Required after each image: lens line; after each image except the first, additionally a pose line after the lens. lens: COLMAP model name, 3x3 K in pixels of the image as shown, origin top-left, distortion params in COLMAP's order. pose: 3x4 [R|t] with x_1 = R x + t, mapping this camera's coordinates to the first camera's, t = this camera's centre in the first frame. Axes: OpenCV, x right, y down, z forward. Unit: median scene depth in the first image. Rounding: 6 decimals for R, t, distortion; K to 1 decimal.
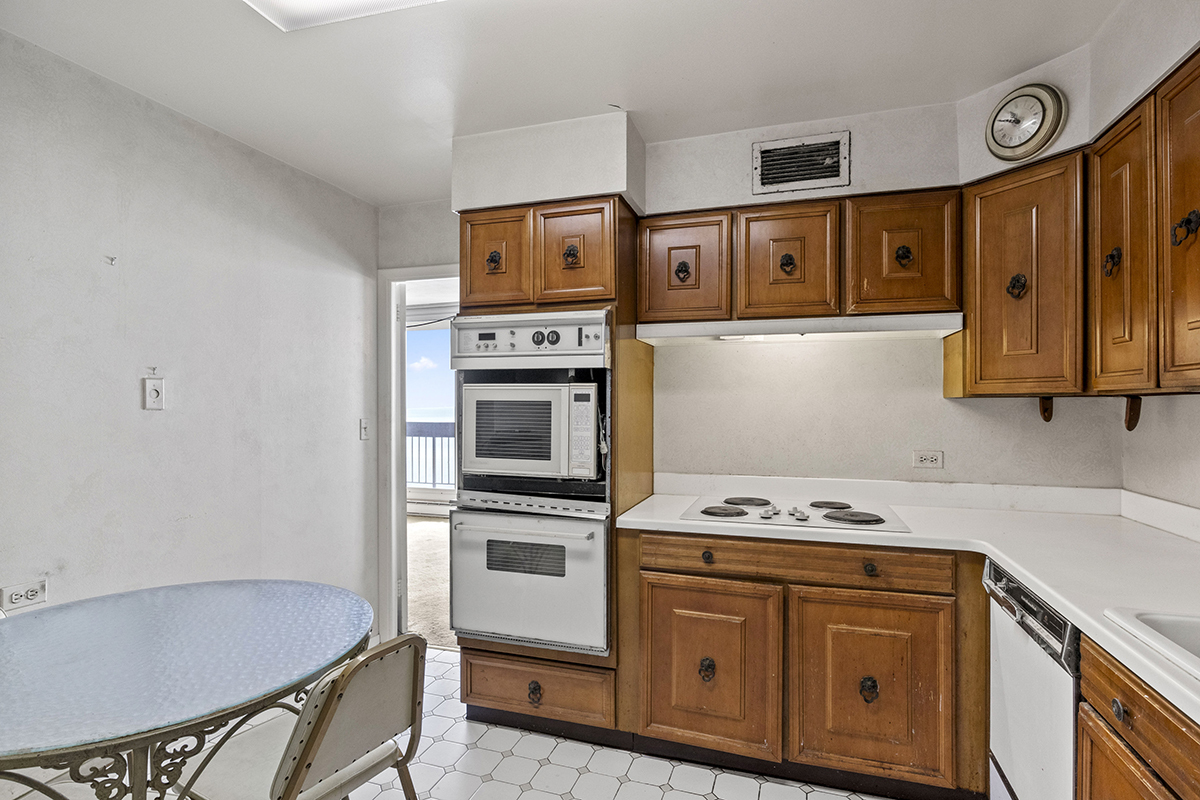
lens RADIAL K [[608.9, 0, 606.1], [0, 608.9, 400.7], [0, 0, 1]] dist [0.001836, -0.001712]
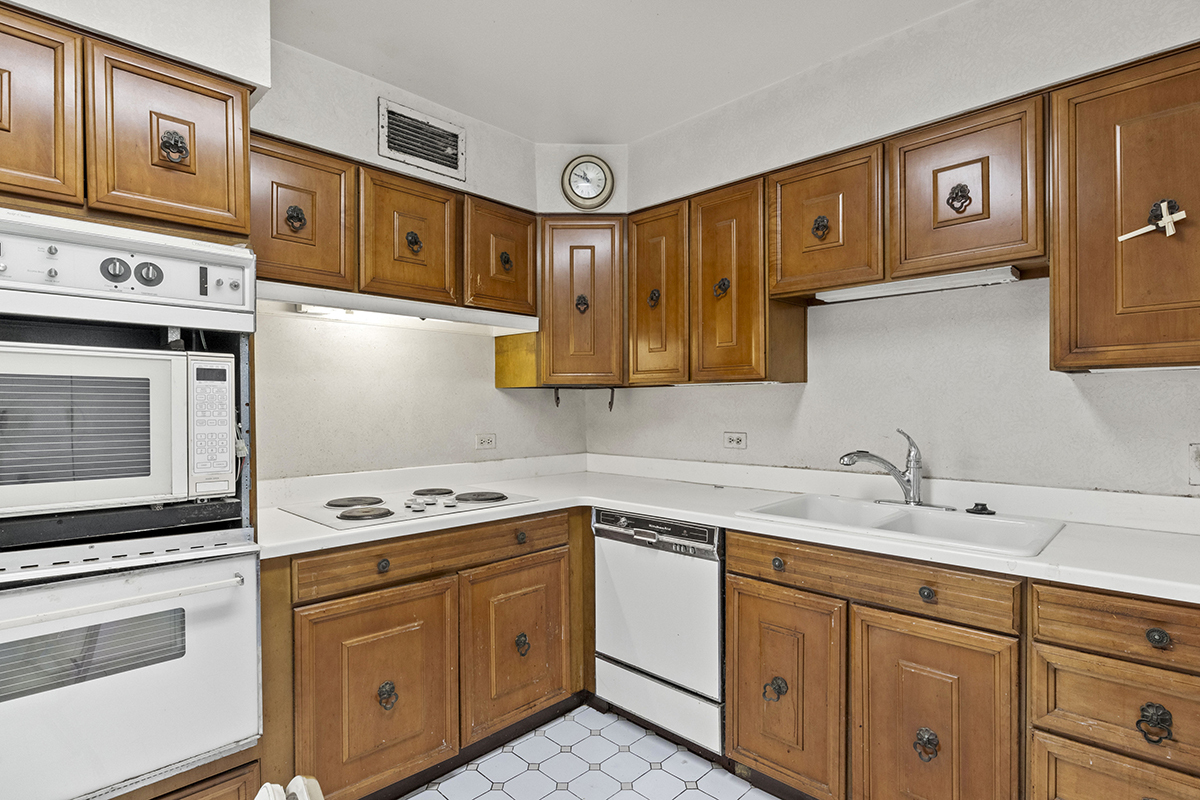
lens RADIAL K [[608.9, 0, 604.6], [0, 608.9, 409.1], [0, 0, 1]] dist [0.001836, -0.001712]
pose [[0.435776, -0.010140, 0.899998, -0.446370], [-0.001384, 0.999928, 0.011936, 0.023707], [-0.900054, -0.006447, 0.435730, 0.331628]]
